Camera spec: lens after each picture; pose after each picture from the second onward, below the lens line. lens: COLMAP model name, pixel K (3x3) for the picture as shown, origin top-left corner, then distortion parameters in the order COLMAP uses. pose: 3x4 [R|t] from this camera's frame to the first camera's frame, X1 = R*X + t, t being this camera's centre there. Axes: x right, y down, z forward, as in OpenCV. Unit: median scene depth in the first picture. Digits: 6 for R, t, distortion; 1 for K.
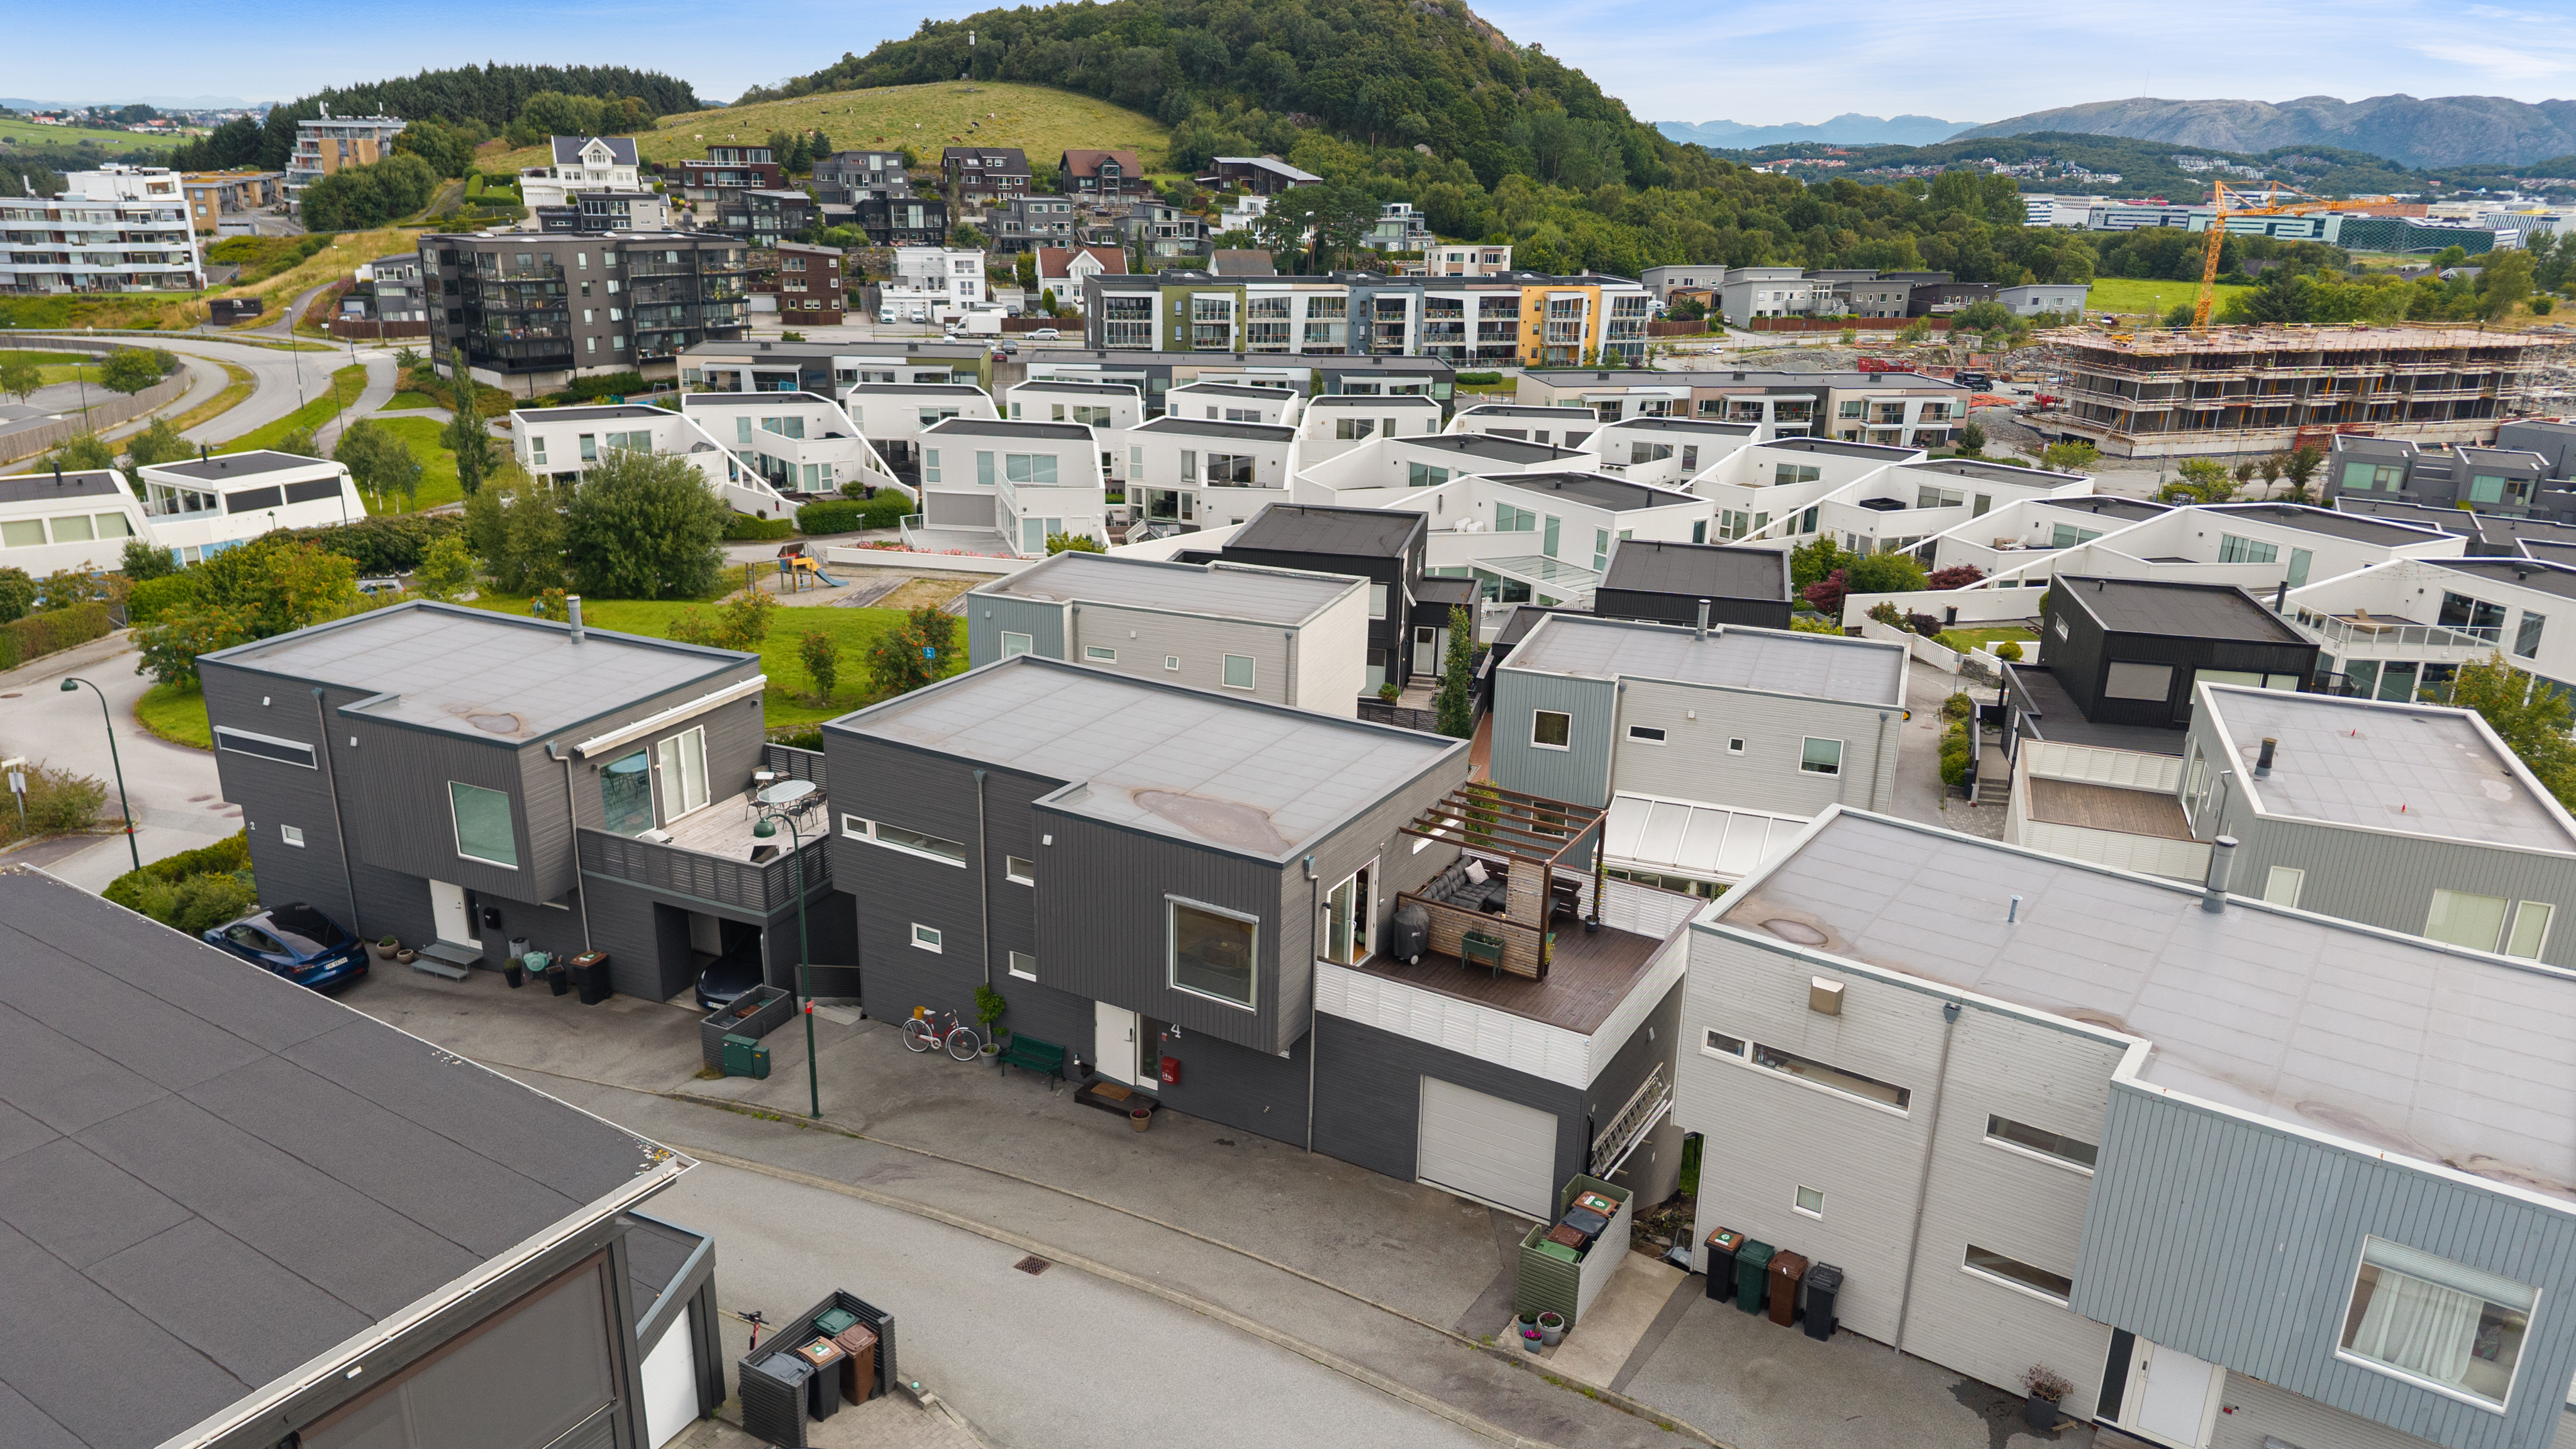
lens RADIAL K [[1707.0, 0, 1288.0], [0, 1707.0, 724.5], [0, 0, 1]] dist [-0.002650, -0.001346]
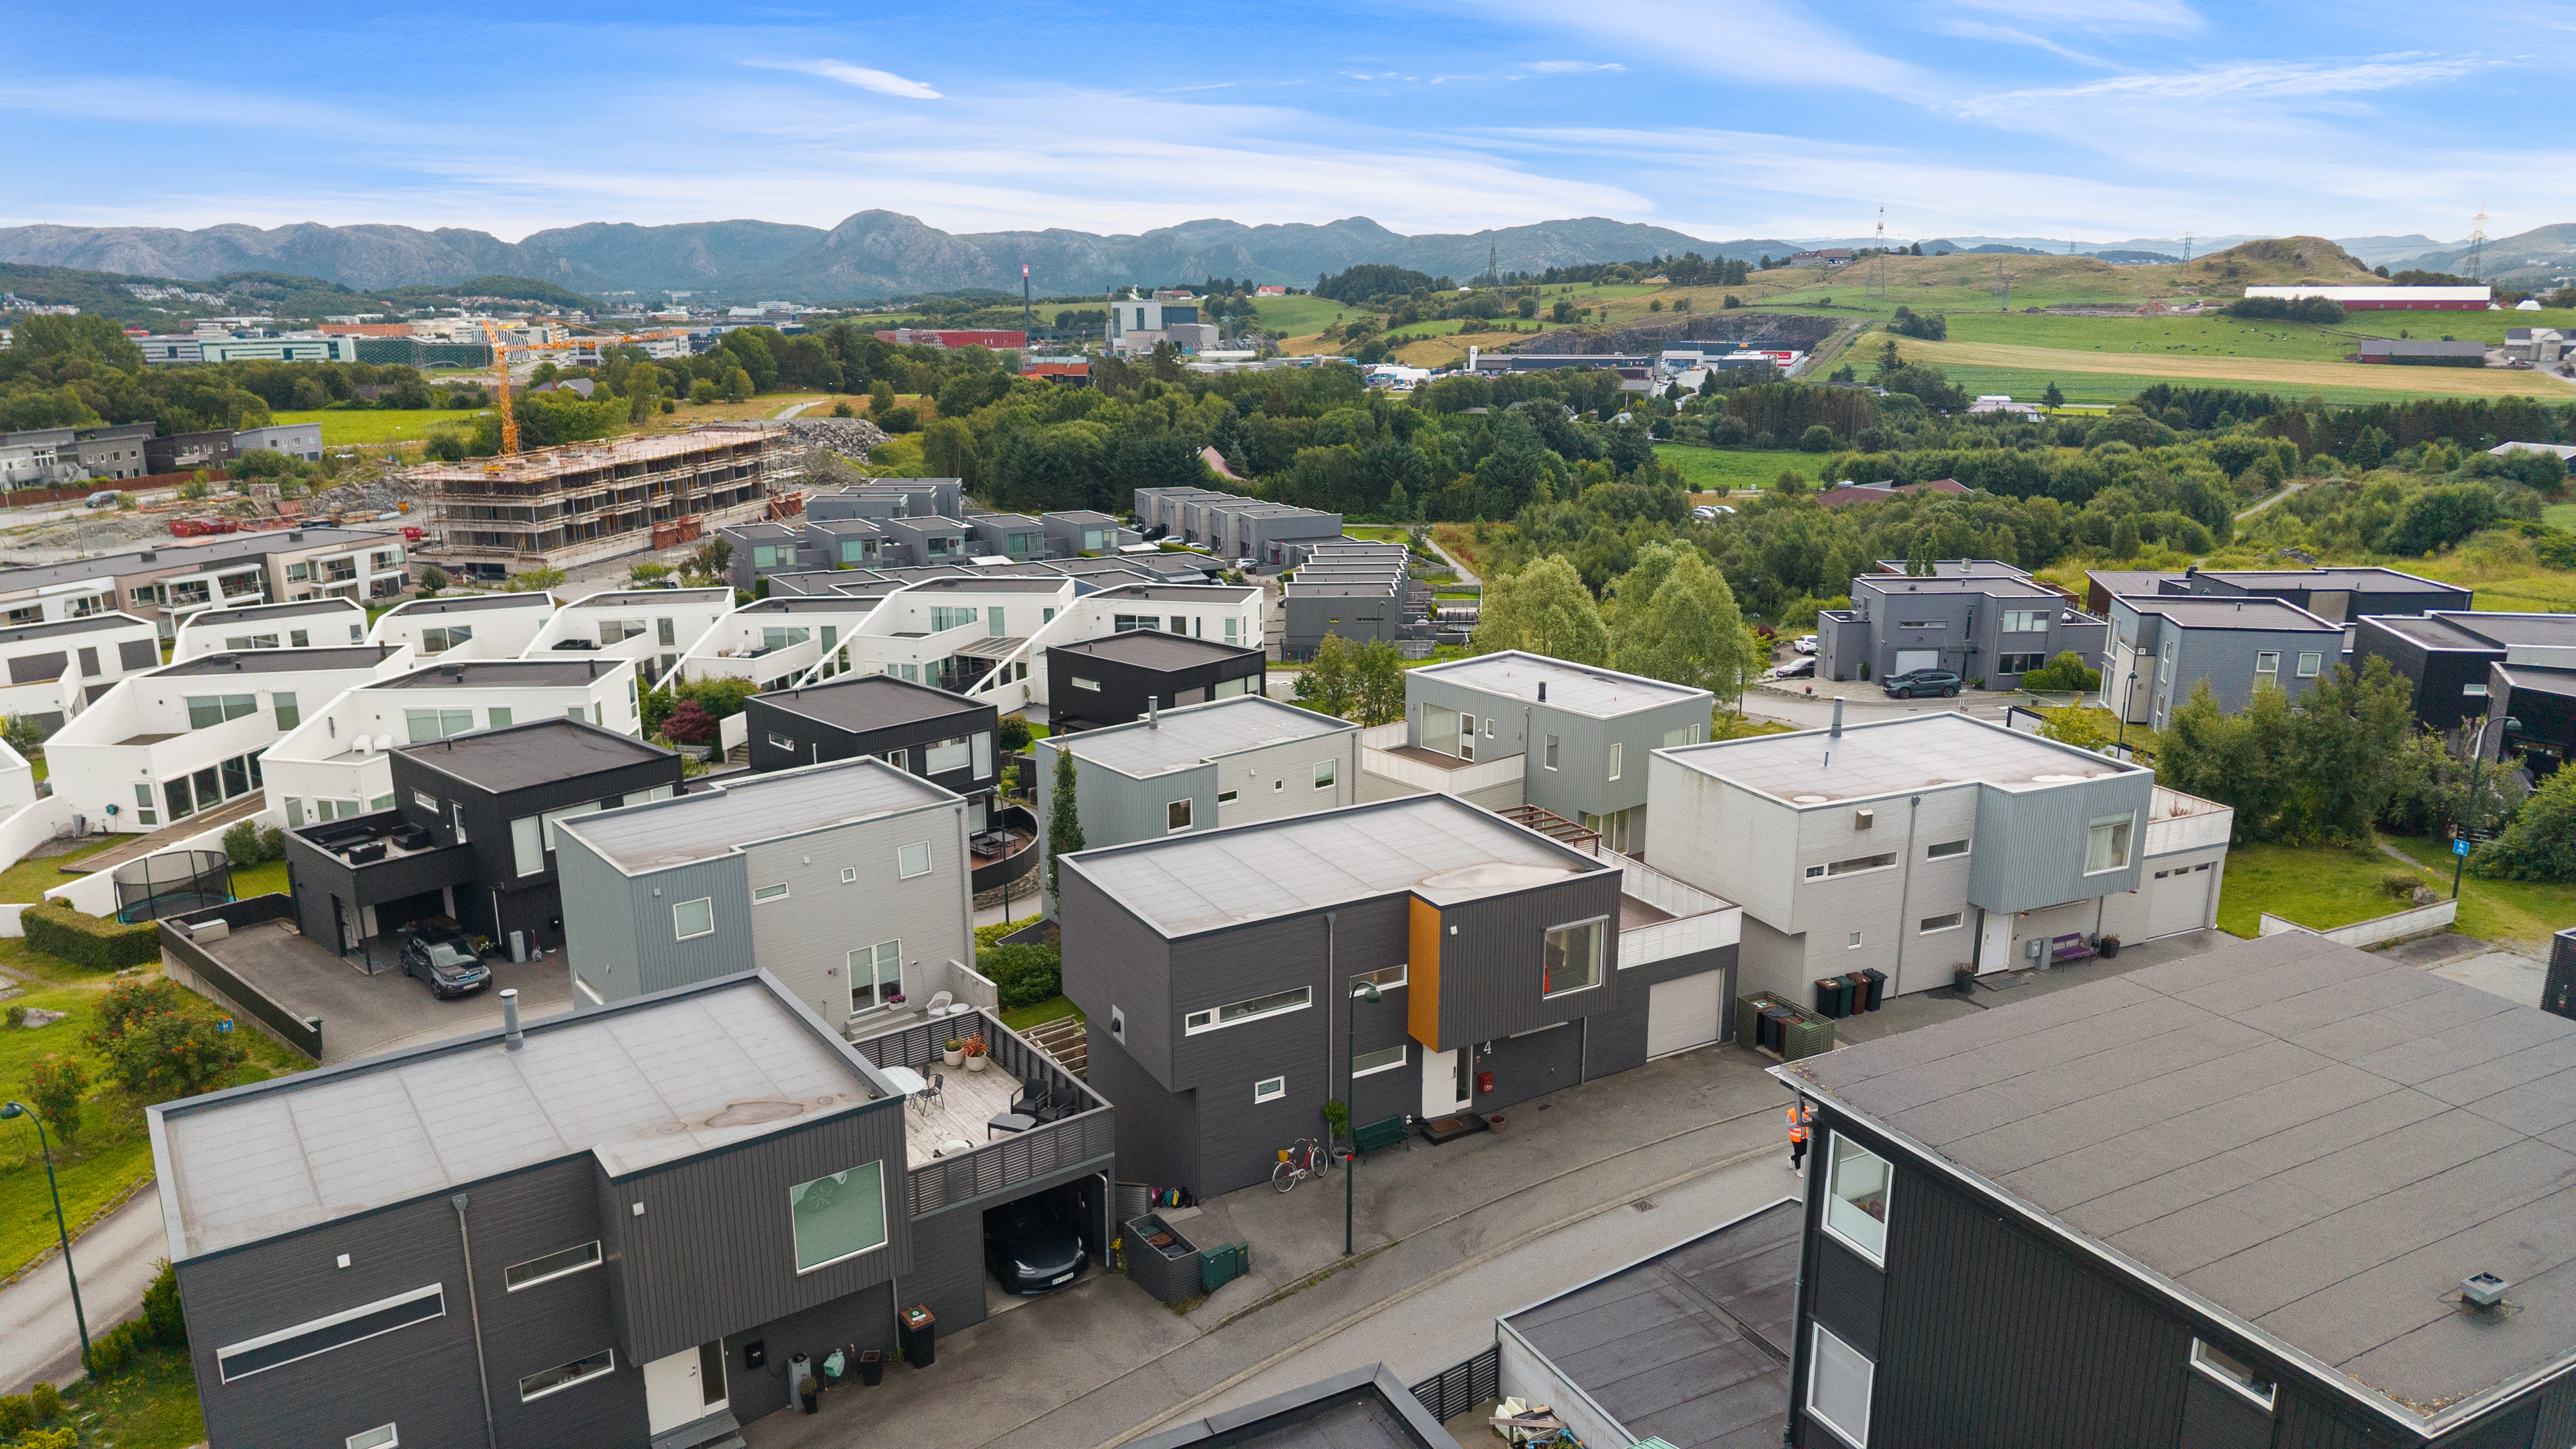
lens RADIAL K [[1648.8, 0, 1288.0], [0, 1648.8, 724.5], [0, 0, 1]] dist [0.002250, -0.001388]
pose [[0.535690, -0.235608, 0.810879, -0.775082], [0.286258, 0.954093, 0.088110, -0.146890], [-0.794413, 0.184921, 0.578543, 0.245203]]
